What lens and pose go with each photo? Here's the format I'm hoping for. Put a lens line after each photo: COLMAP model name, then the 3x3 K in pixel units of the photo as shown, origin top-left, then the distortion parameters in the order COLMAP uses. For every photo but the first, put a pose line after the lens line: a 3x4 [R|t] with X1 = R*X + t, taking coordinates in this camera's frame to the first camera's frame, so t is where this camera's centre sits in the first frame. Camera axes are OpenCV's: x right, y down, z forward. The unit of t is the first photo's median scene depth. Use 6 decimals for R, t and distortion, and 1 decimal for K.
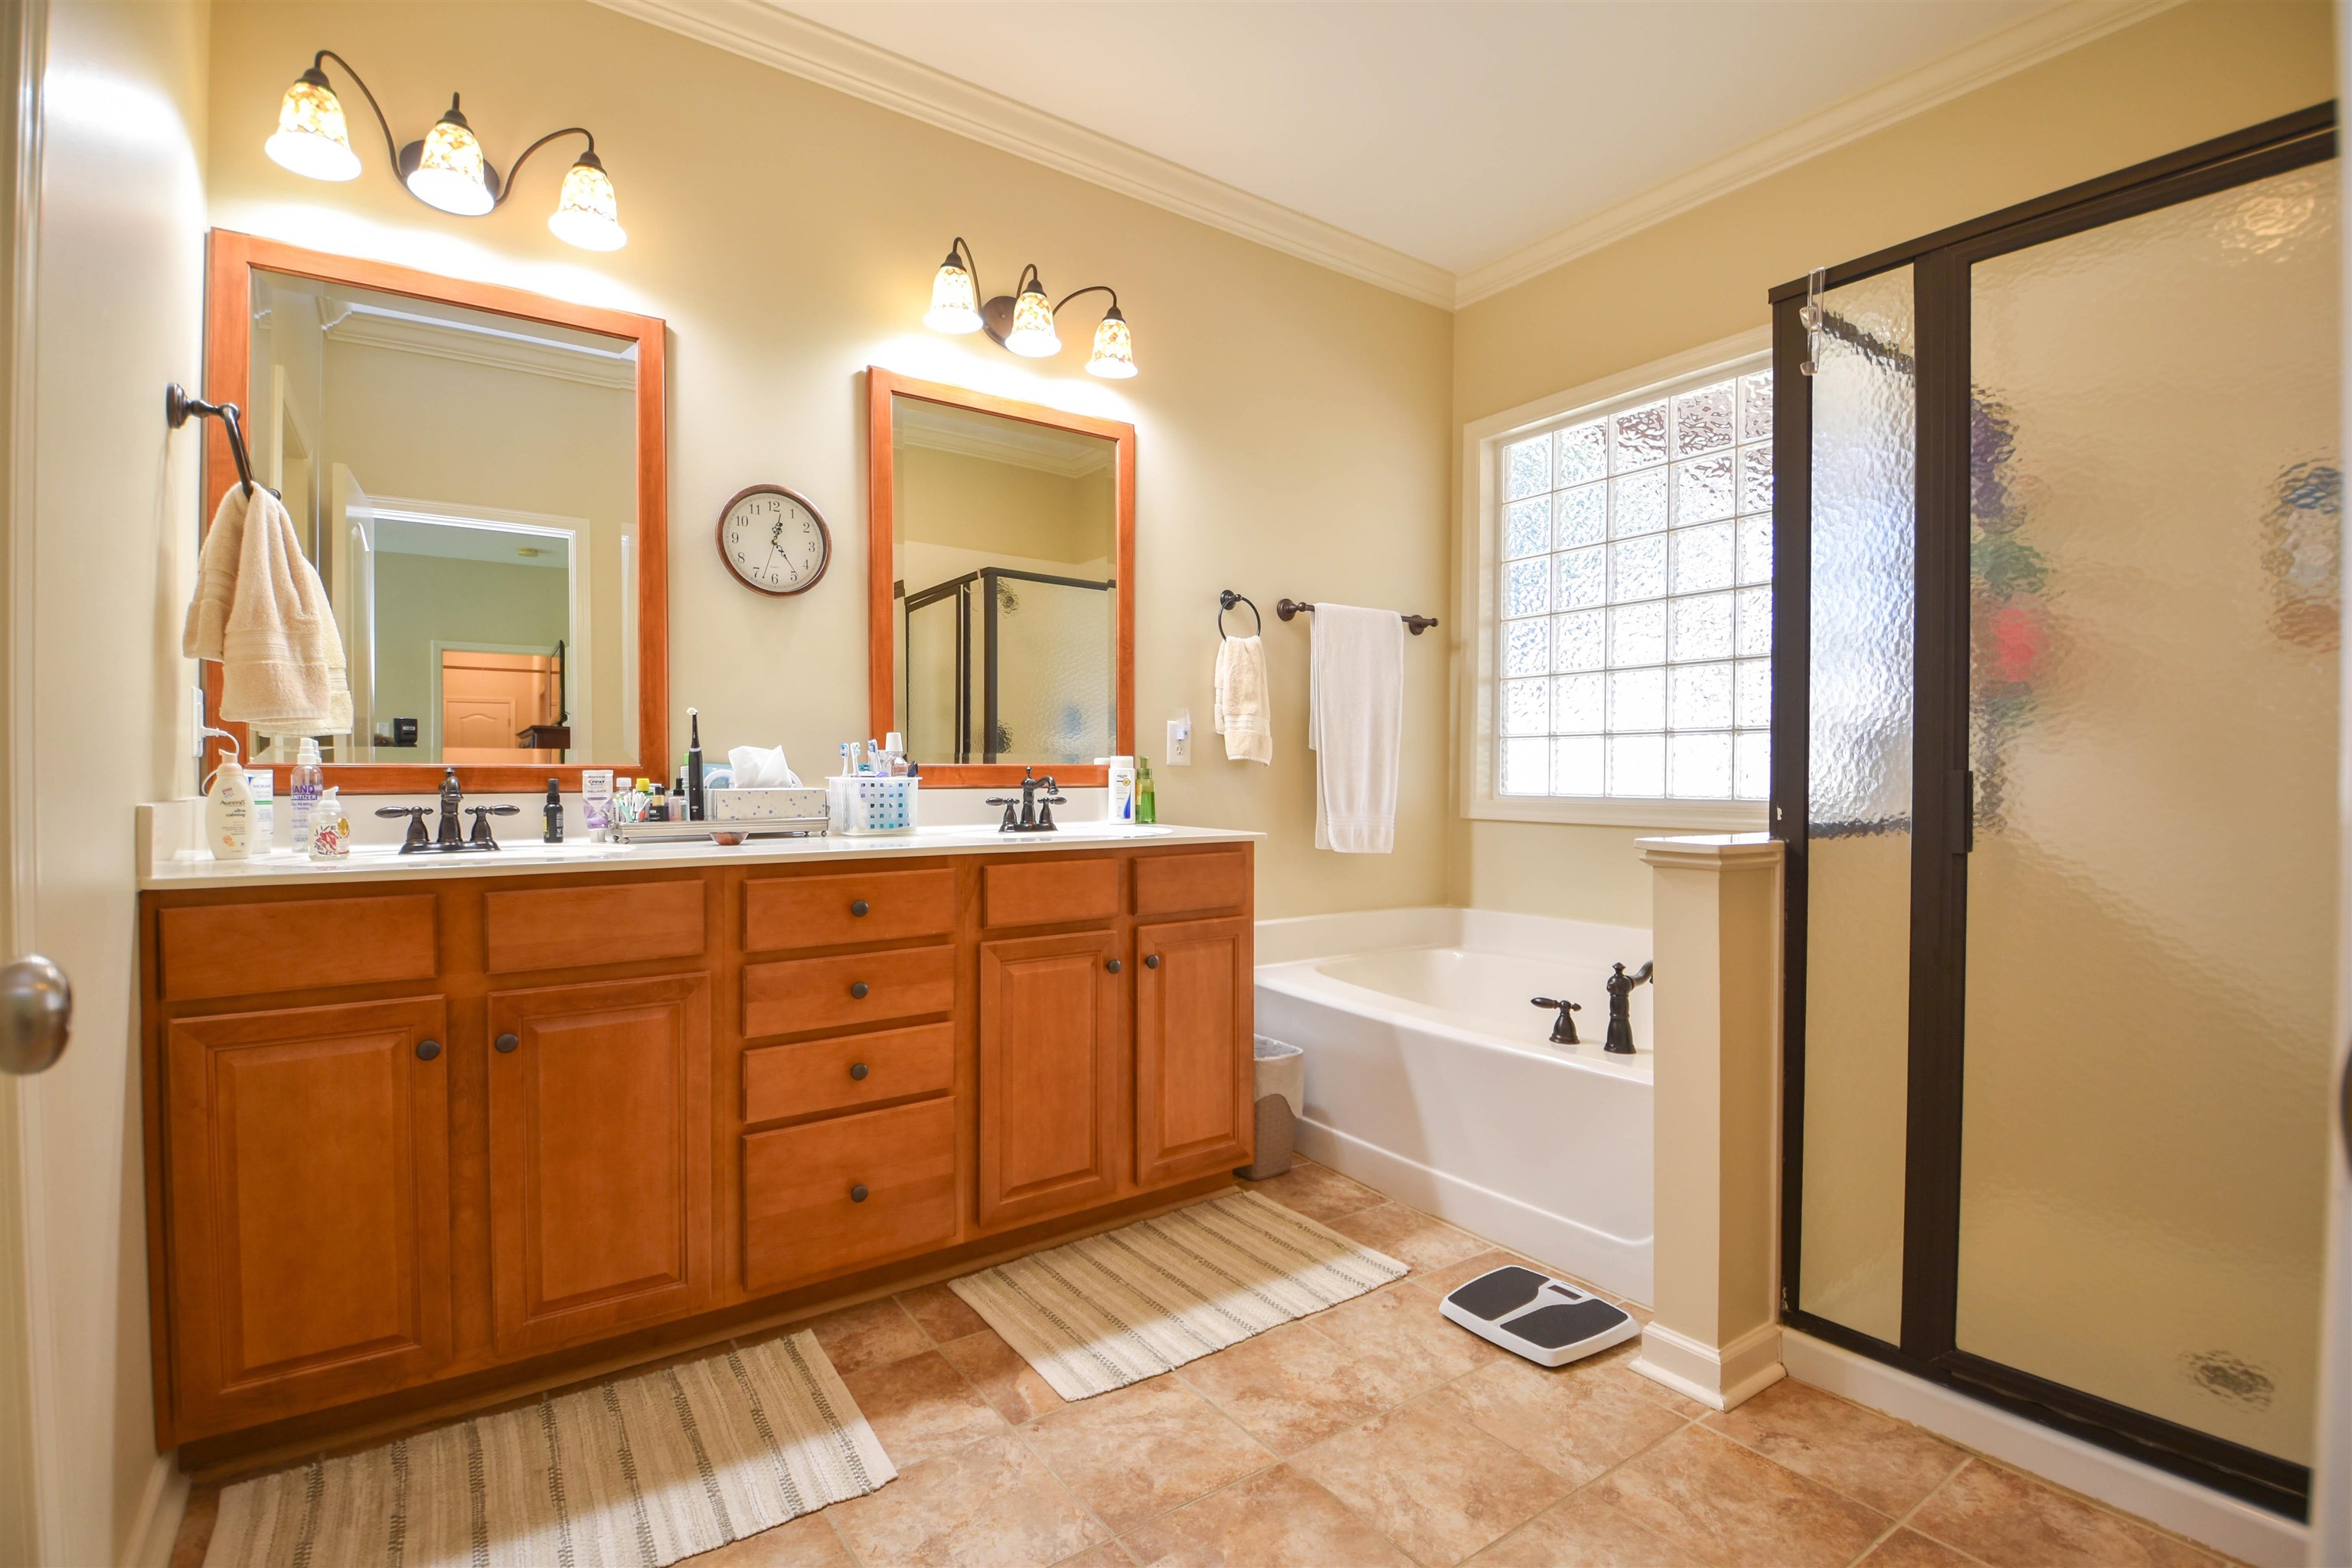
lens RADIAL K [[1056.3, 0, 1168.4], [0, 1056.3, 785.9], [0, 0, 1]] dist [-0.010712, -0.005687]
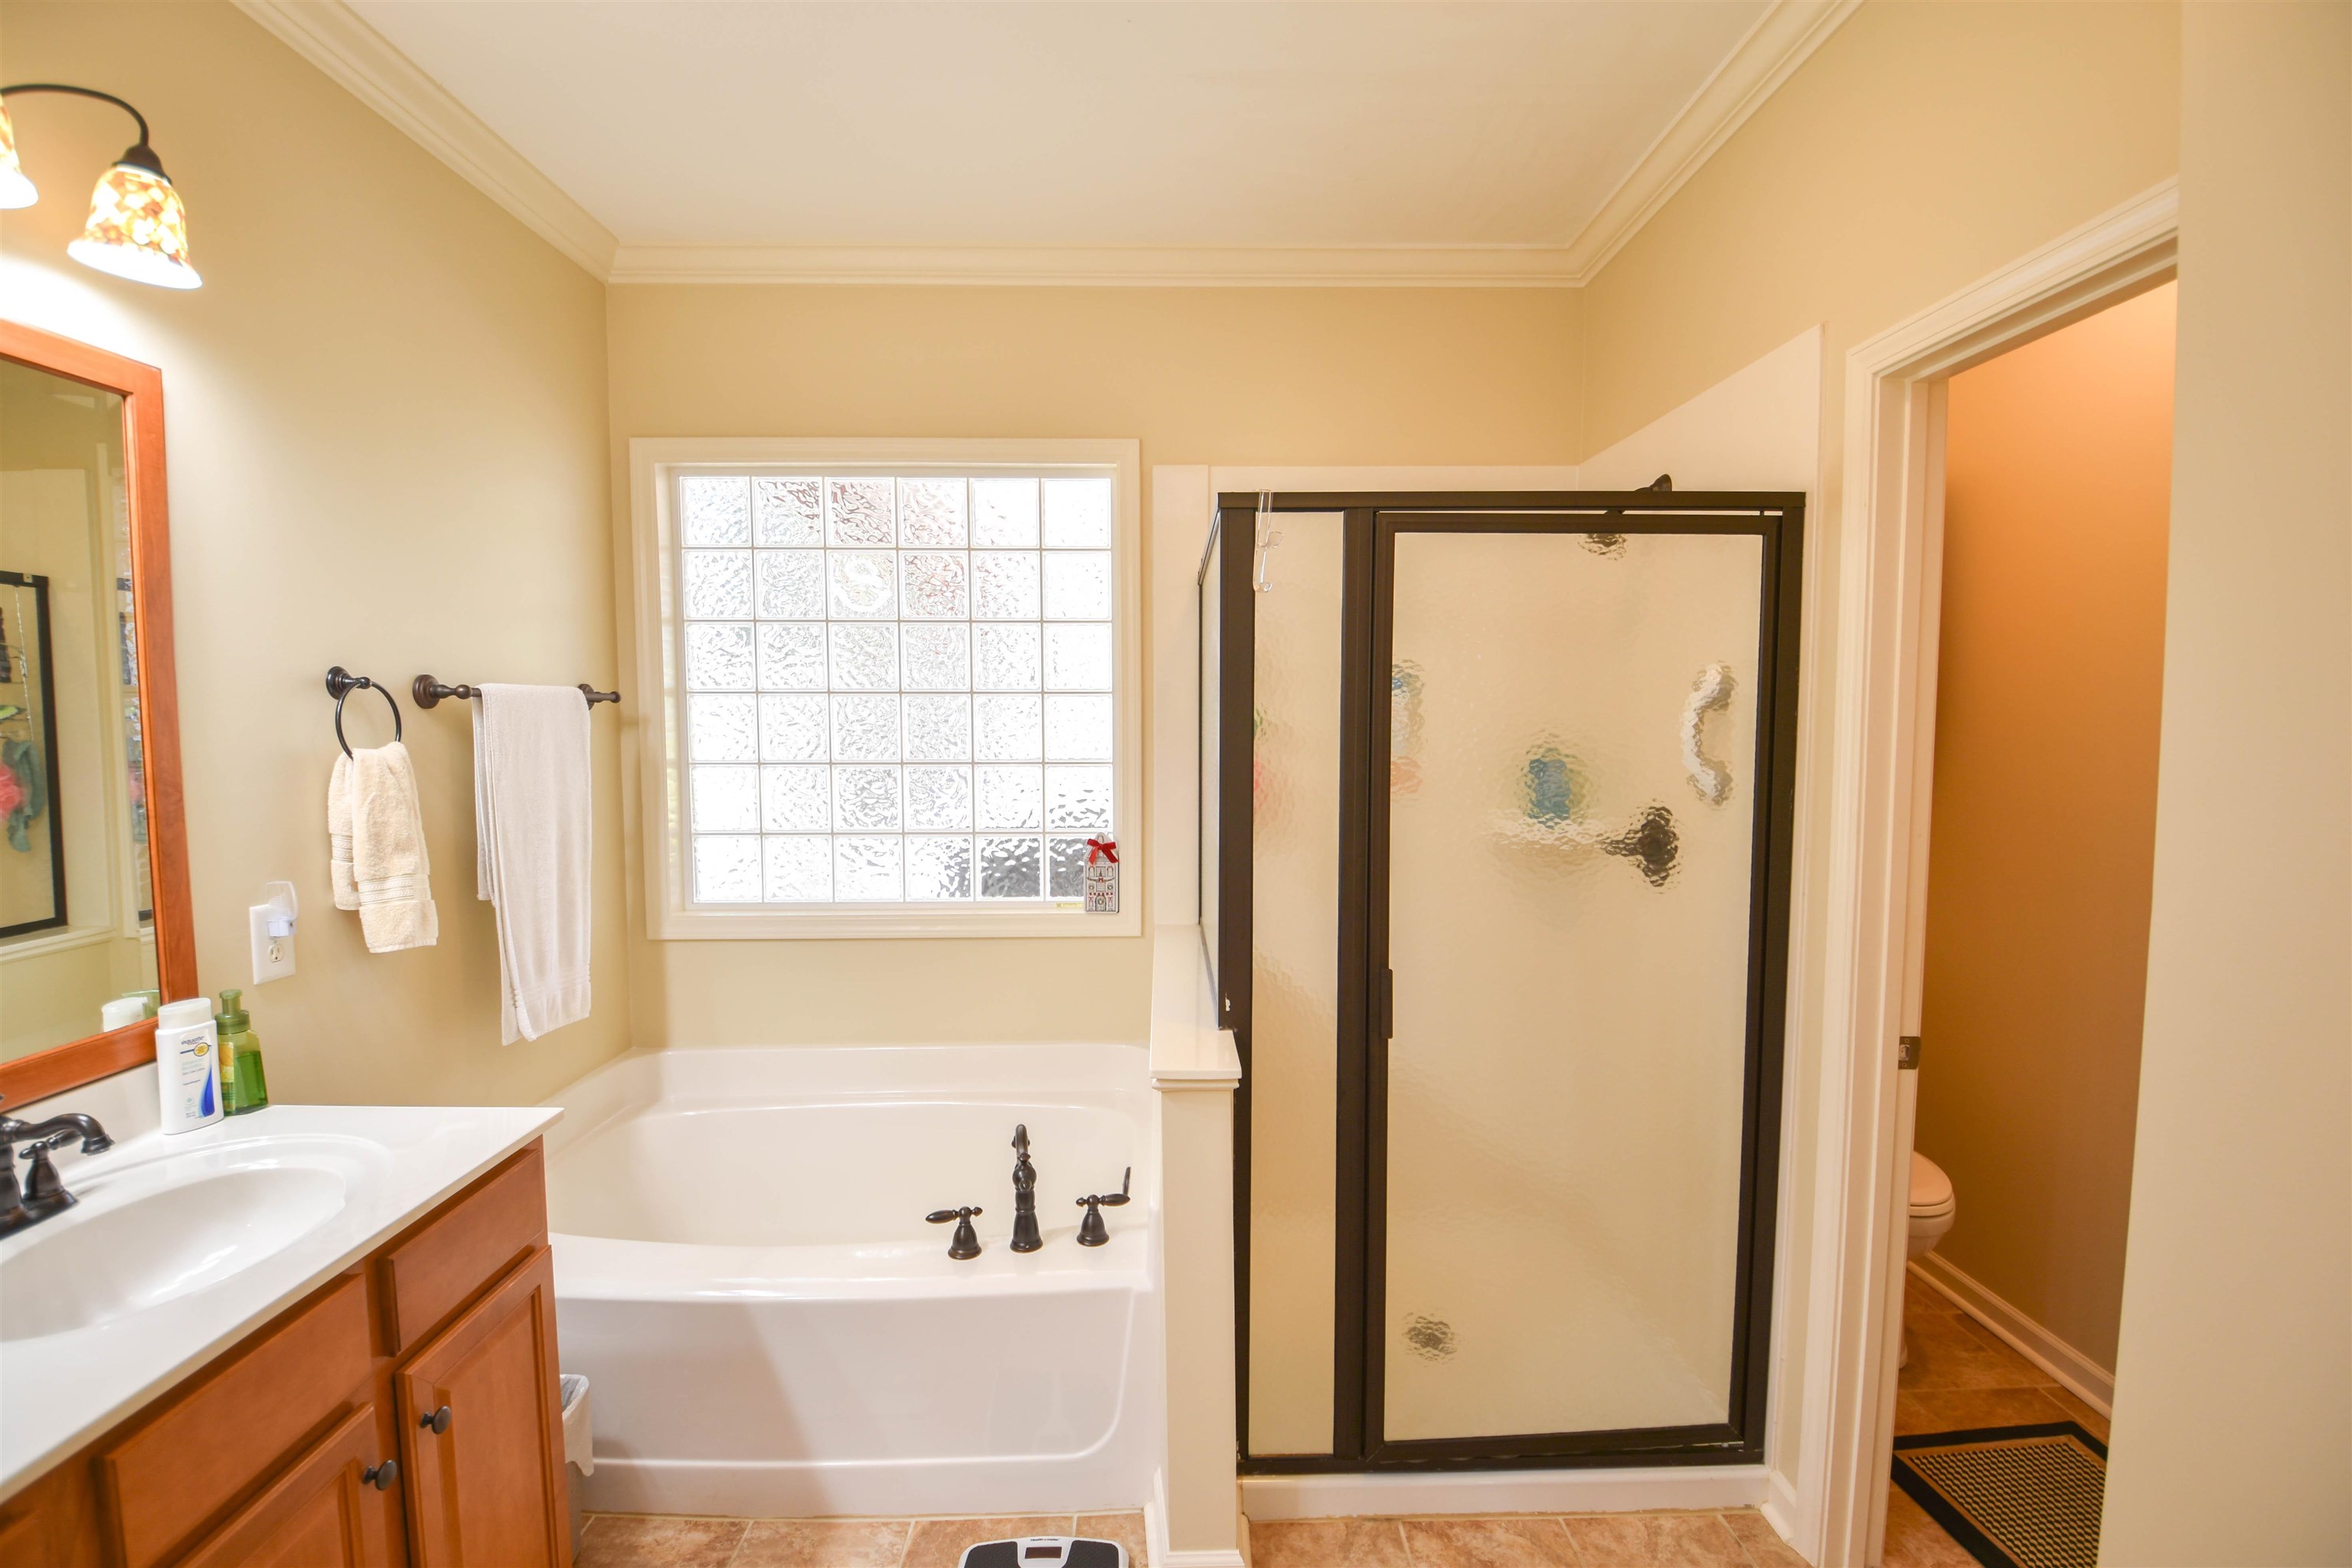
lens RADIAL K [[1056.3, 0, 1173.3], [0, 1056.3, 786.7], [0, 0, 1]] dist [-0.010712, -0.005687]
pose [[0.568945, -0.055032, 0.820532, -0.184290], [0.017347, 0.998340, 0.054929, -0.156330], [-0.822193, -0.017018, 0.568955, 0.288489]]
